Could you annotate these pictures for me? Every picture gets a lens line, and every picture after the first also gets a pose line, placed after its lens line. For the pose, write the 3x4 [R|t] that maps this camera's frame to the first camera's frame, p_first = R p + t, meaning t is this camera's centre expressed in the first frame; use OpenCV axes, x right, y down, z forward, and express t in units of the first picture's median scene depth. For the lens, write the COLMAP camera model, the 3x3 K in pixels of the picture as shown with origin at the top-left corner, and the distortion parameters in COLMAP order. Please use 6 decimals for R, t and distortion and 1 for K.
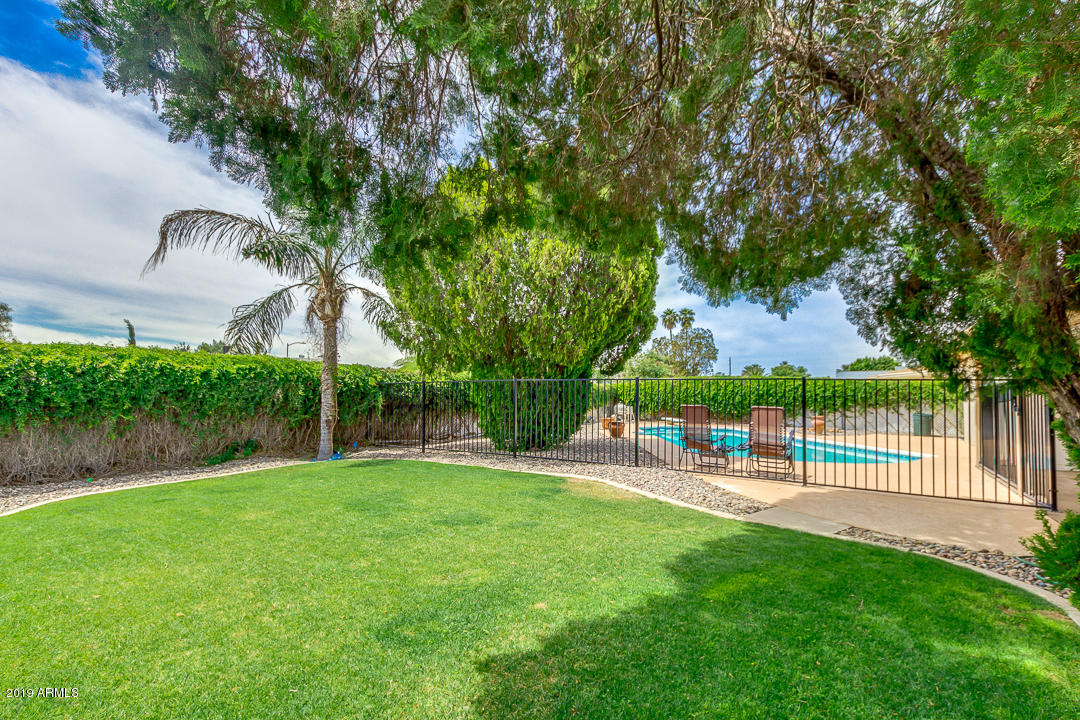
lens RADIAL K [[499.2, 0, 528.2], [0, 499.2, 382.0], [0, 0, 1]] dist [0.004678, -0.001235]
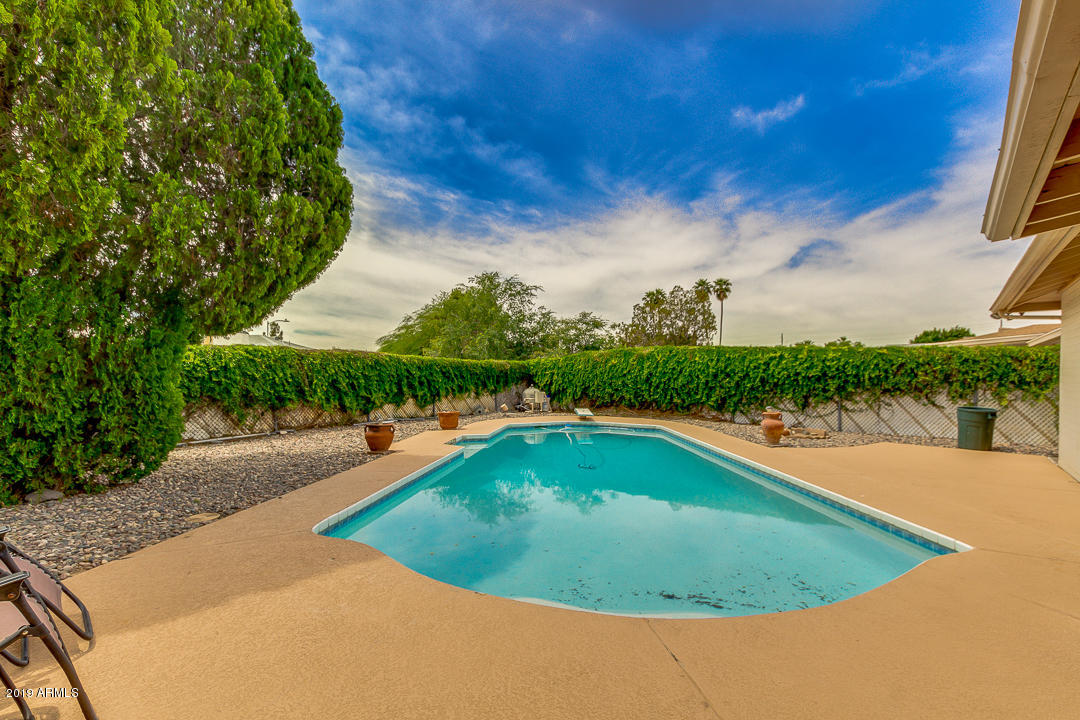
lens RADIAL K [[499.2, 0, 529.7], [0, 499.2, 366.9], [0, 0, 1]] dist [0.004678, -0.001235]
pose [[0.994943, -0.006681, -0.100222, 0.317756], [0.007544, 0.999938, 0.008236, 0.009385], [0.100160, -0.008951, 0.994931, 0.362605]]
